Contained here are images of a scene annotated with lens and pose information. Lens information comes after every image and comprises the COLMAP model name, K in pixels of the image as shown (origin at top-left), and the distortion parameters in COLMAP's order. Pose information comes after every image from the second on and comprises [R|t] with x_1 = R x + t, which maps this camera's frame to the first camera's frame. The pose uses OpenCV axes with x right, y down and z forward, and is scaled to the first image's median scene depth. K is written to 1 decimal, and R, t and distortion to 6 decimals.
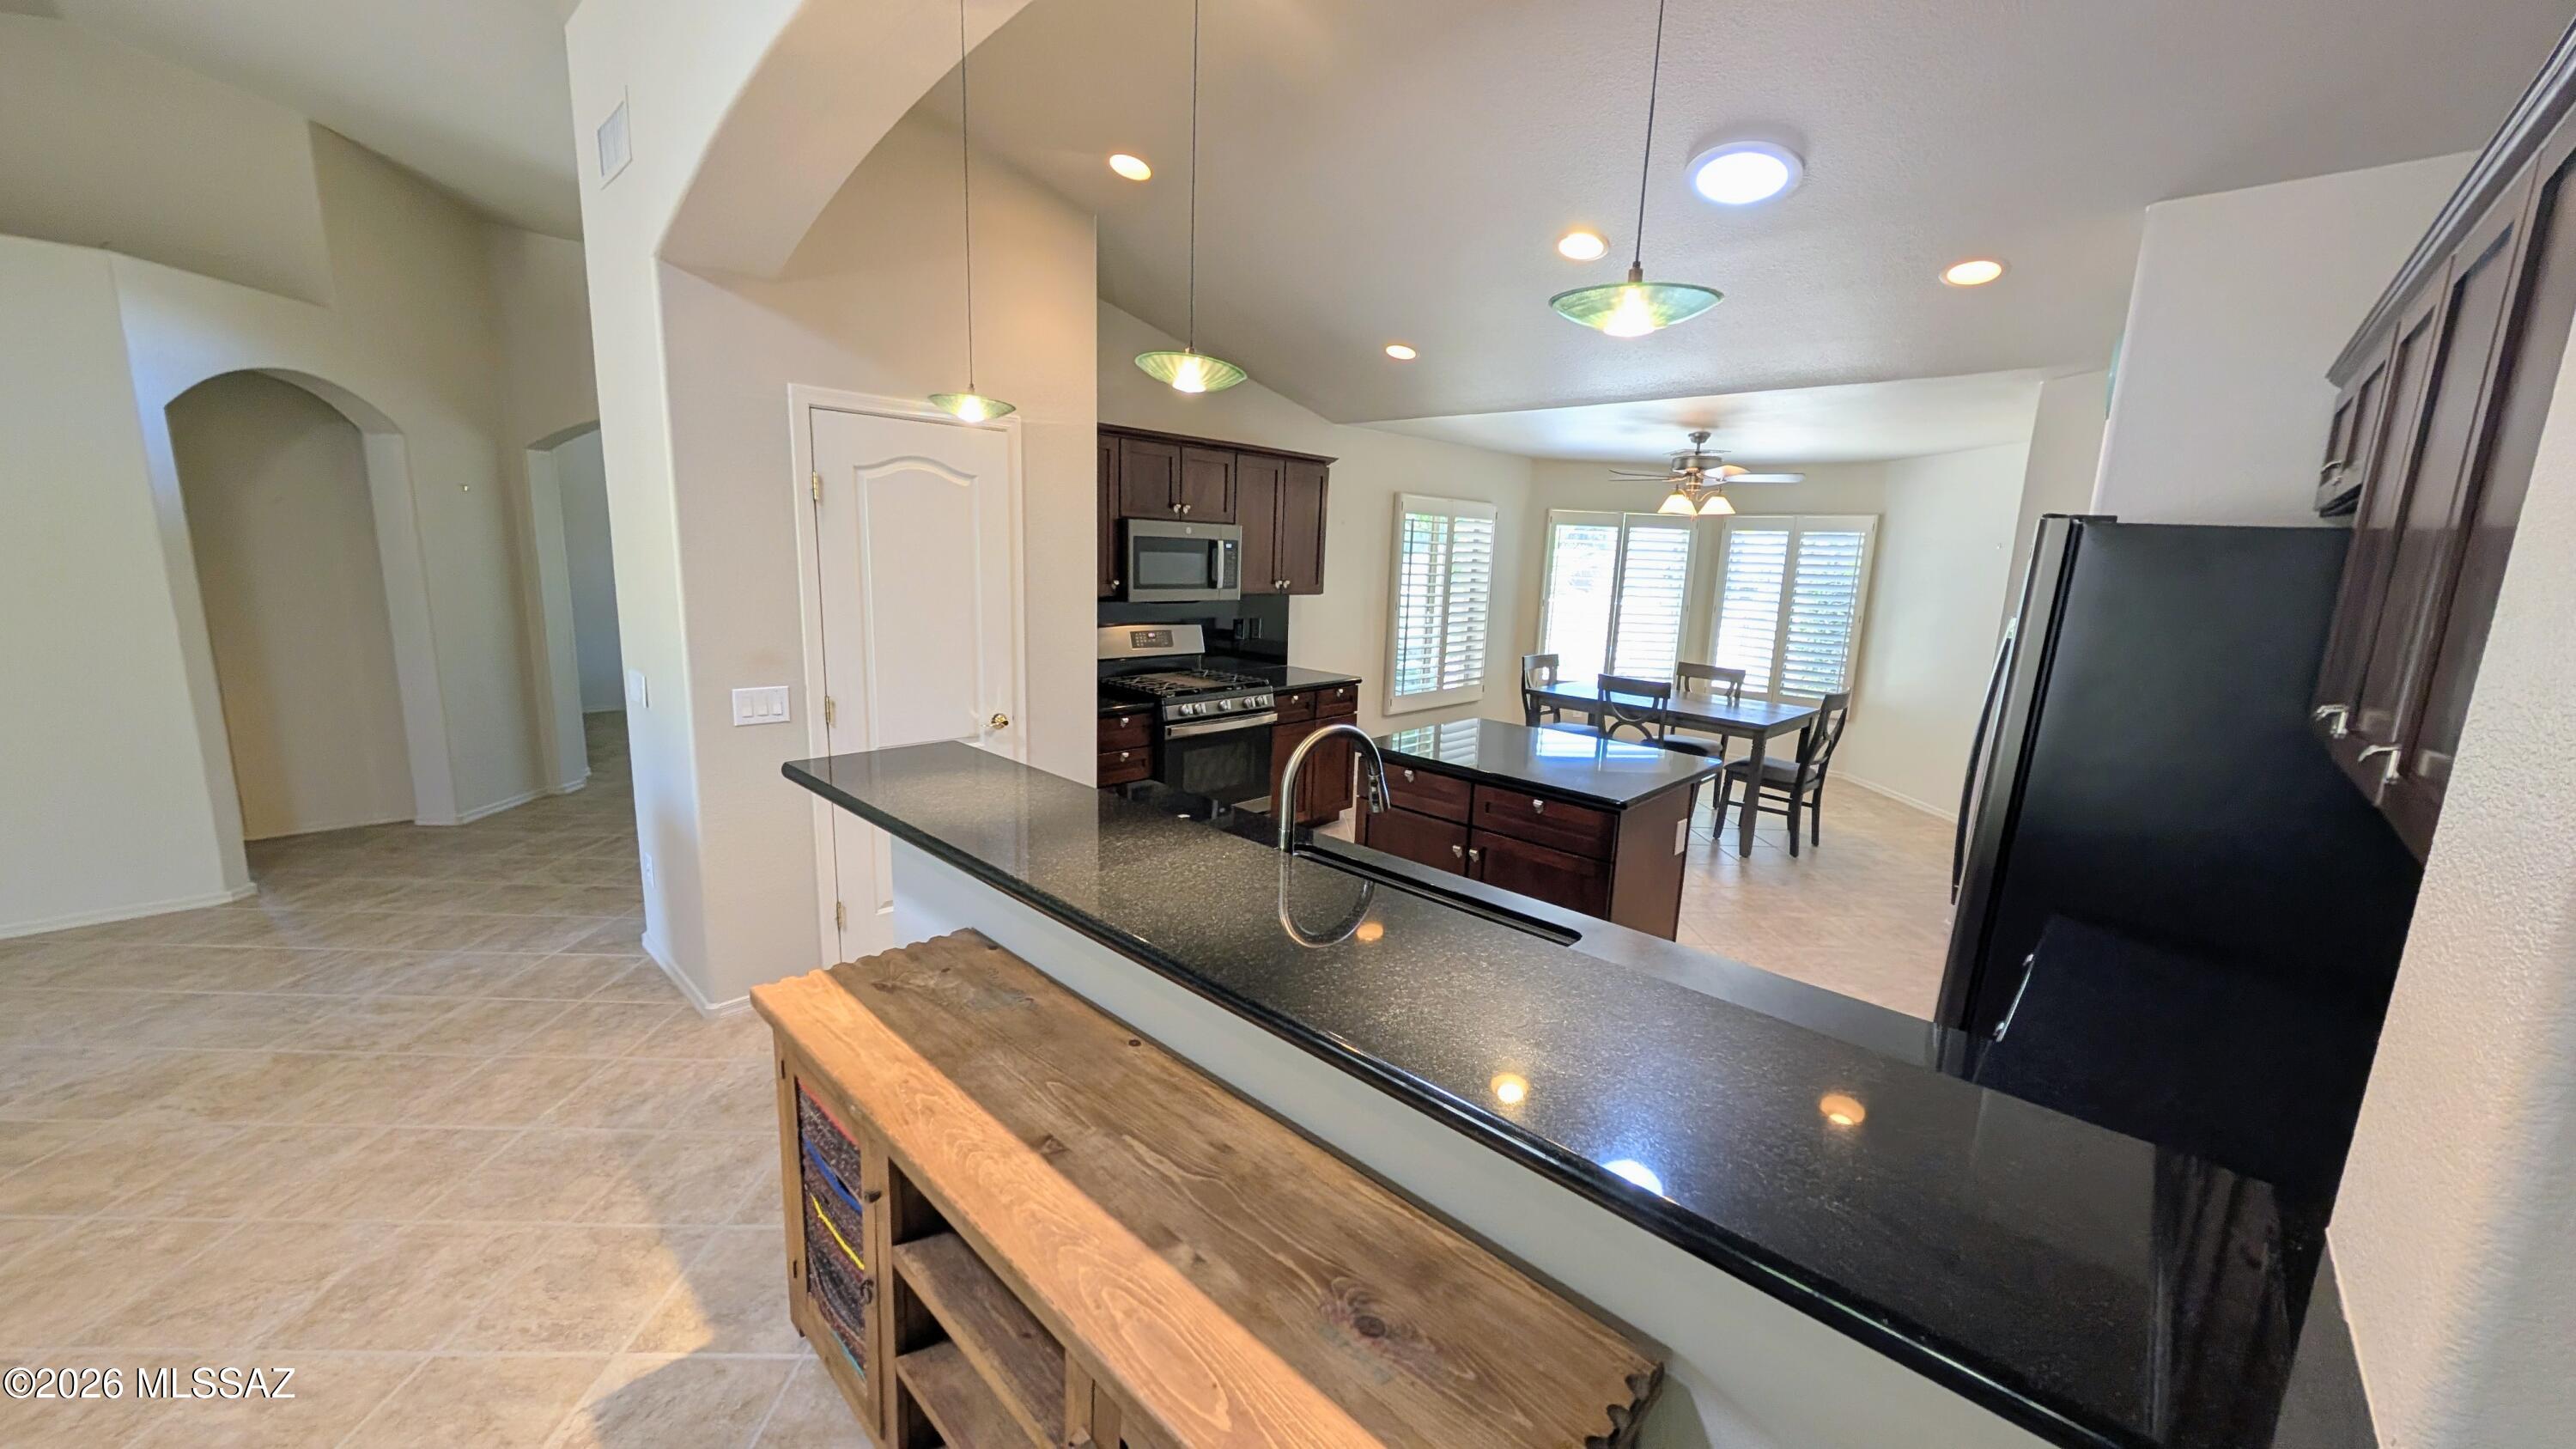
lens RADIAL K [[935.9, 0, 1292.8], [0, 935.9, 724.0], [0, 0, 1]] dist [0.000319, 0.000334]
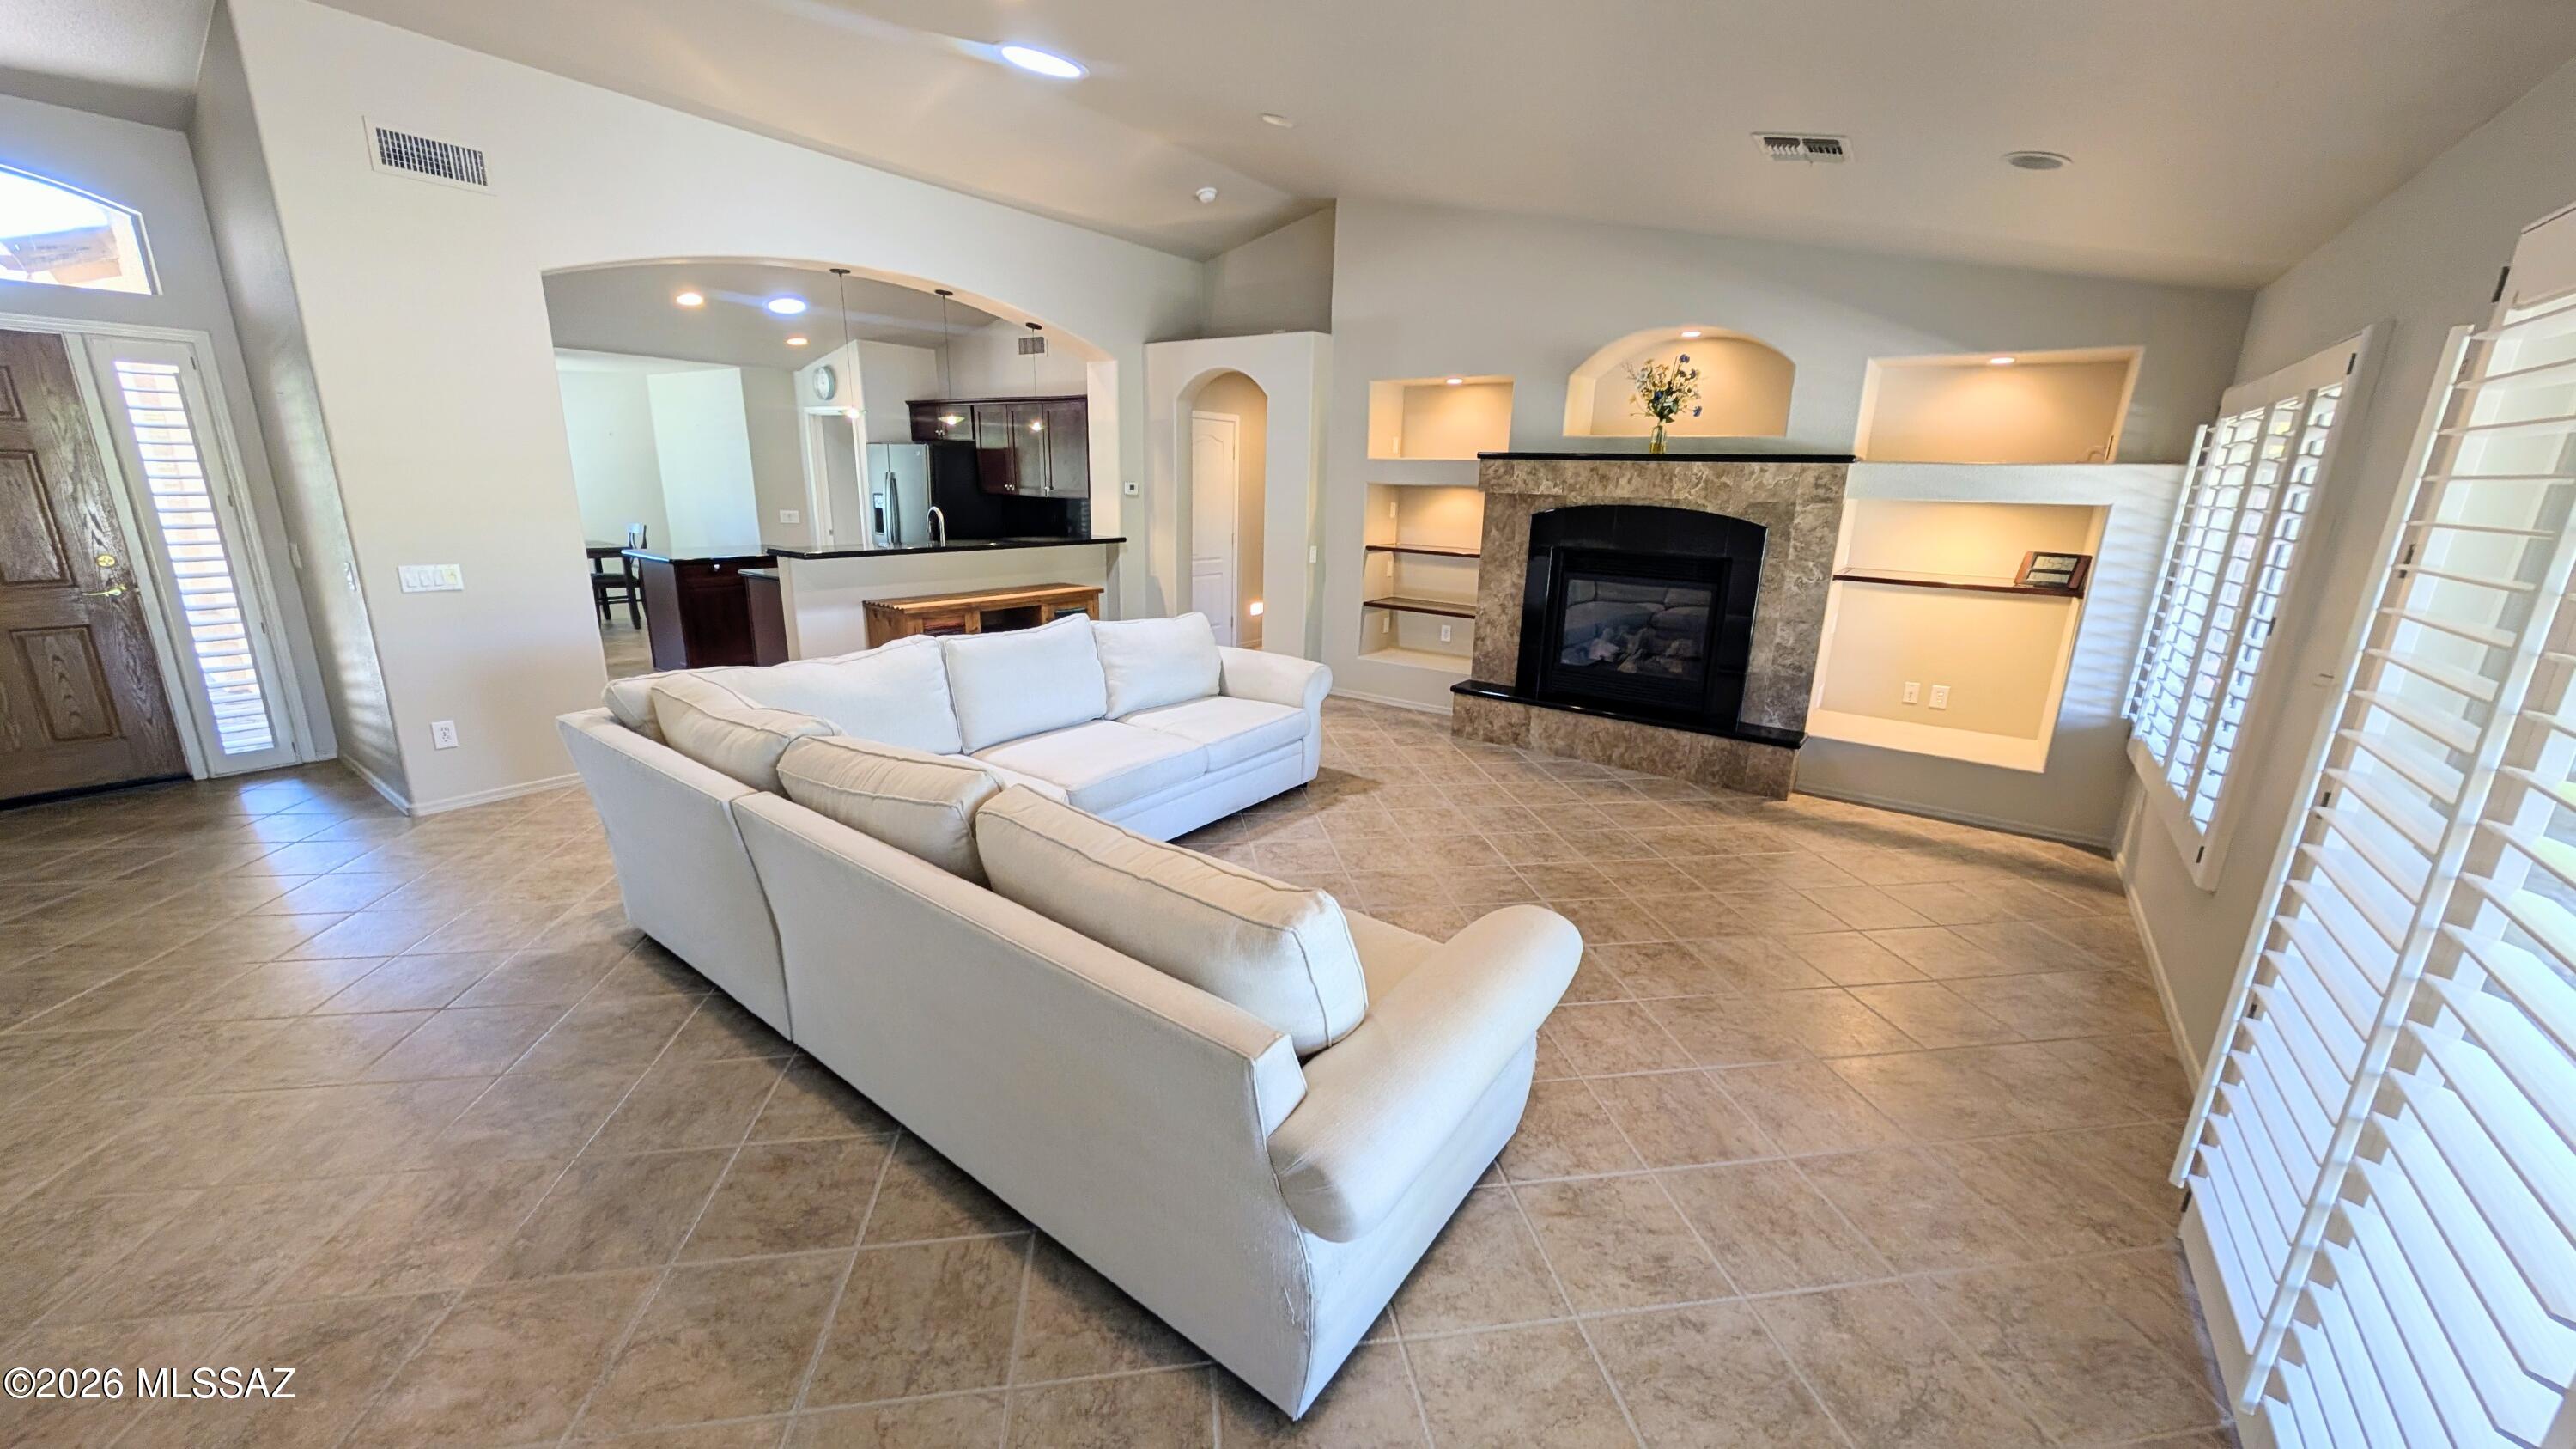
lens RADIAL K [[935.9, 0, 1289.0], [0, 935.9, 718.0], [0, 0, 1]] dist [0.000319, 0.000334]
pose [[-0.127941, -0.288324, 0.948947, -1.465618], [0.150490, 0.940088, 0.305922, -0.051639], [-0.980298, 0.181947, -0.076886, 0.019323]]
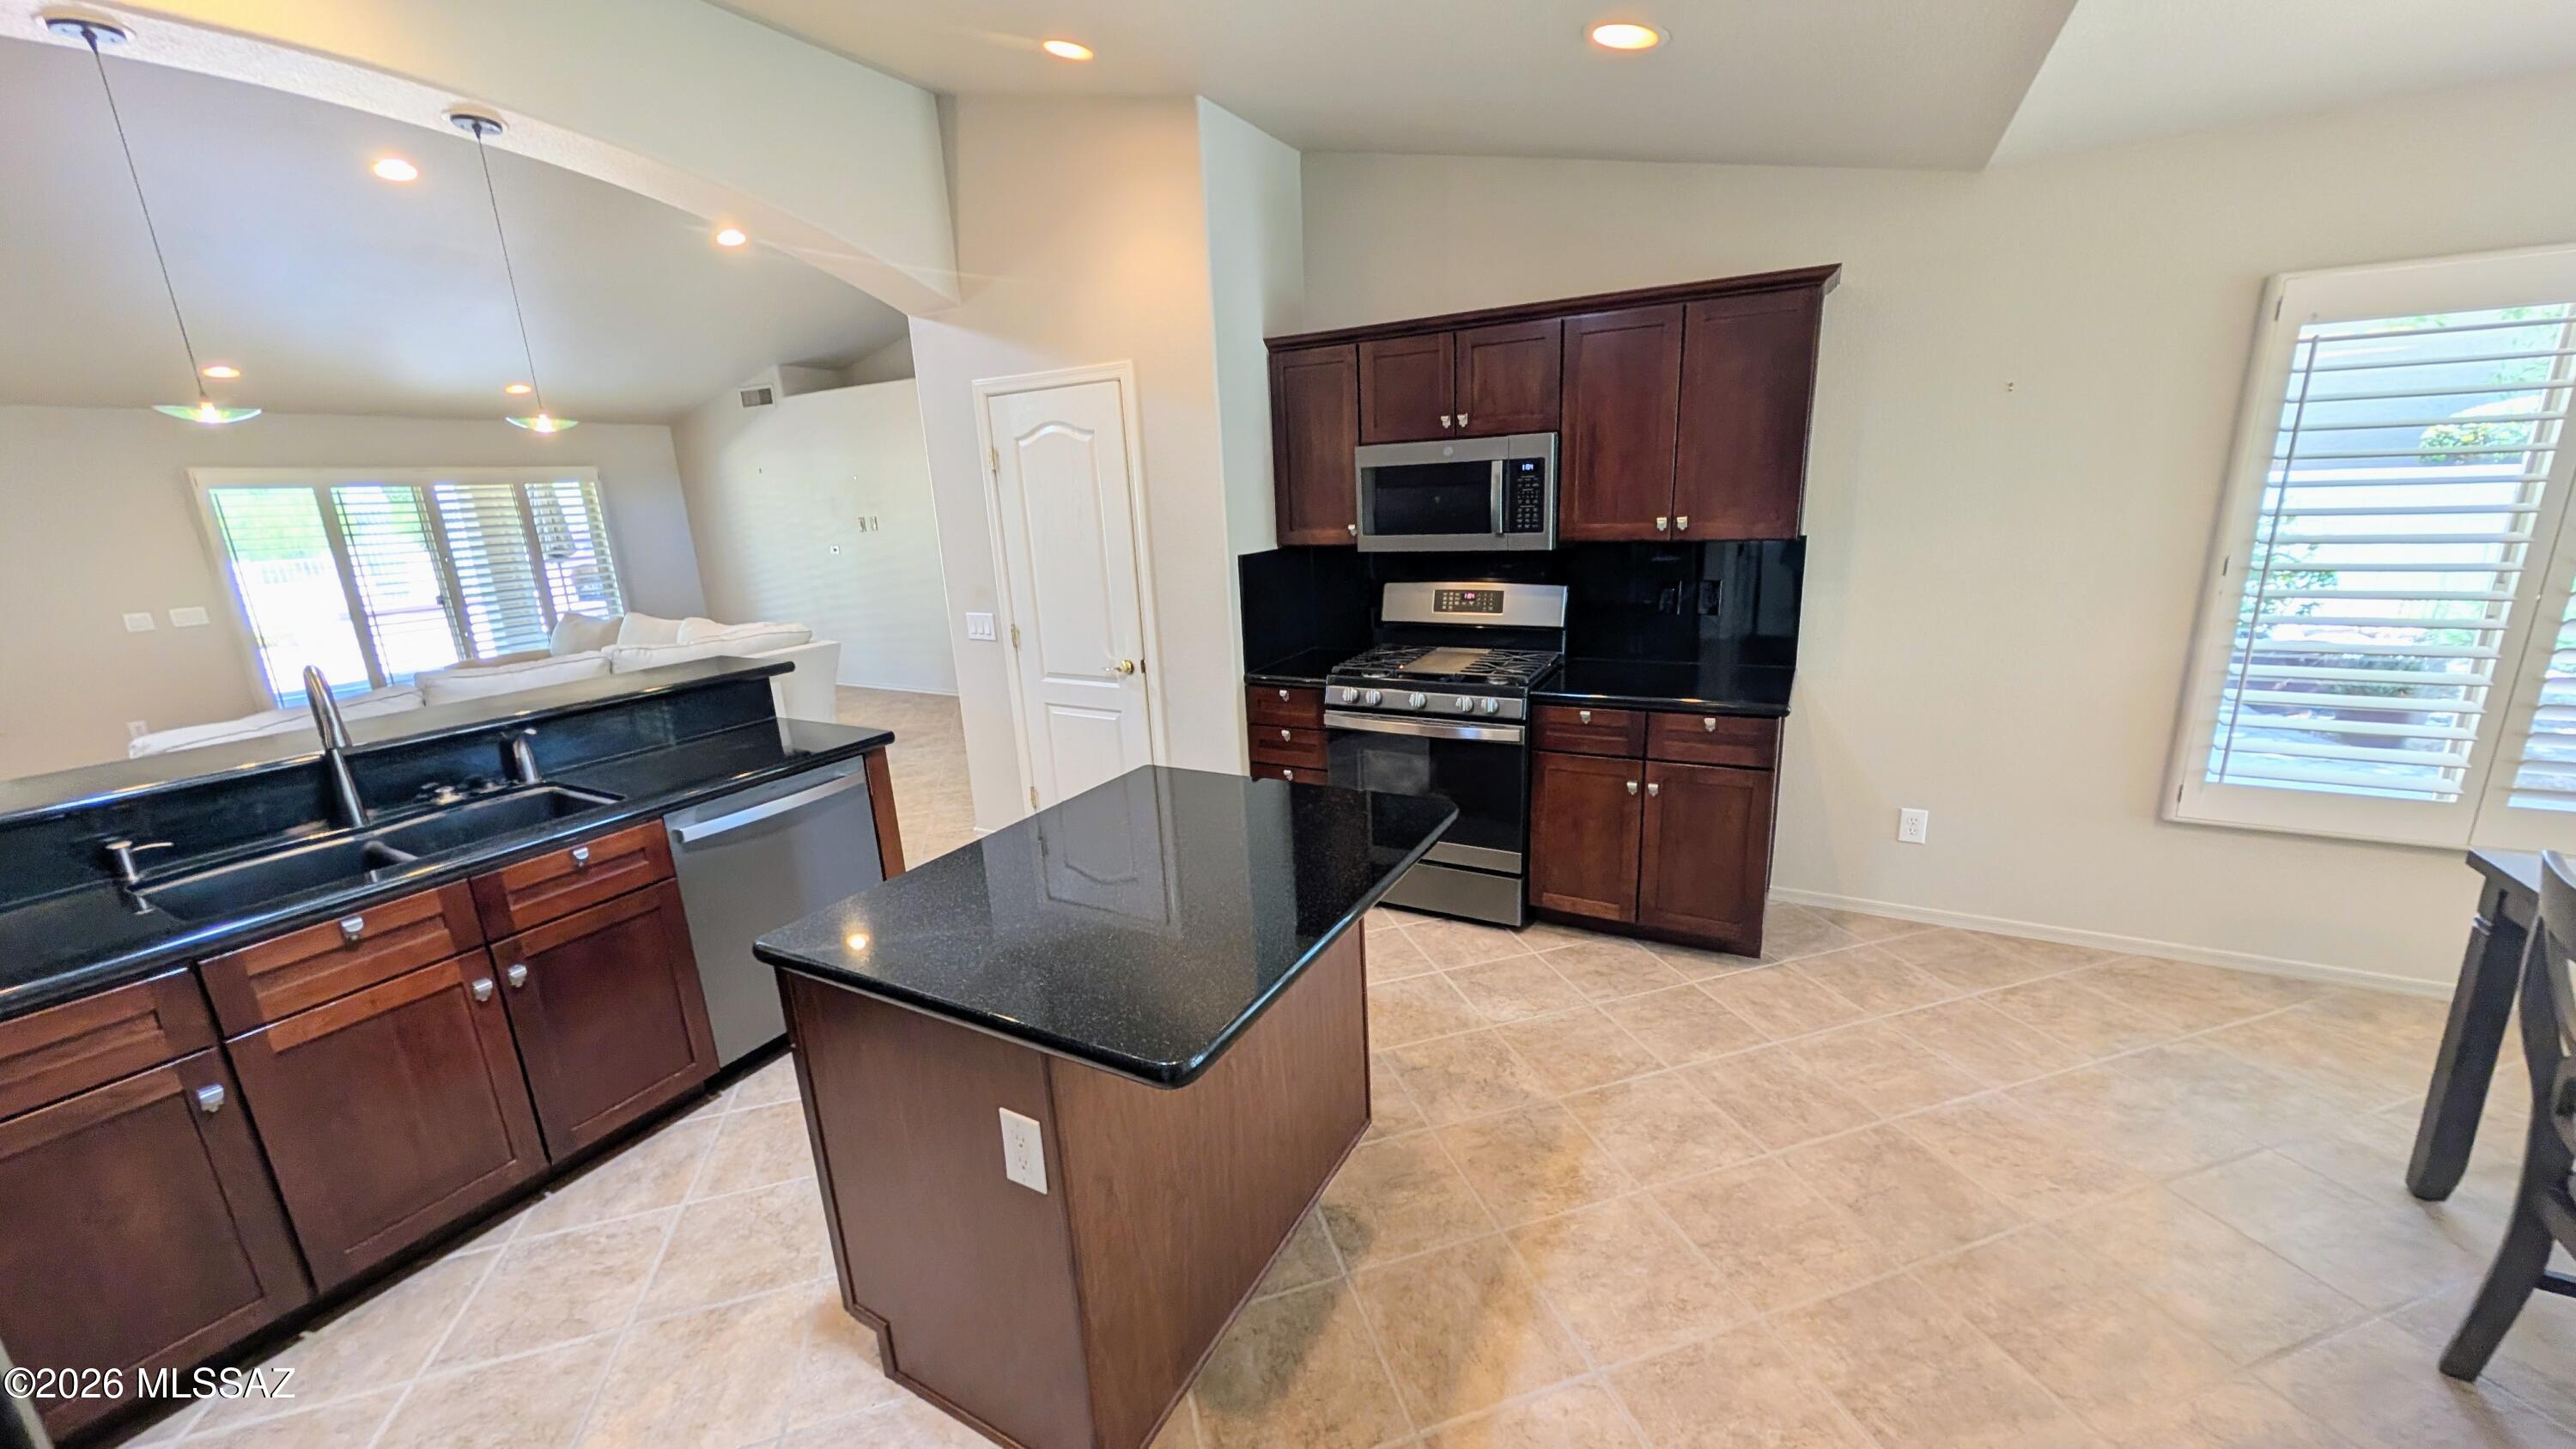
lens RADIAL K [[935.9, 0, 1292.9], [0, 935.9, 722.3], [0, 0, 1]] dist [0.000319, 0.000334]
pose [[0.255321, 0.189625, -0.948079, 0.575910], [-0.123966, 0.978906, 0.162407, -0.106365], [0.958876, 0.076064, 0.273442, 0.710869]]
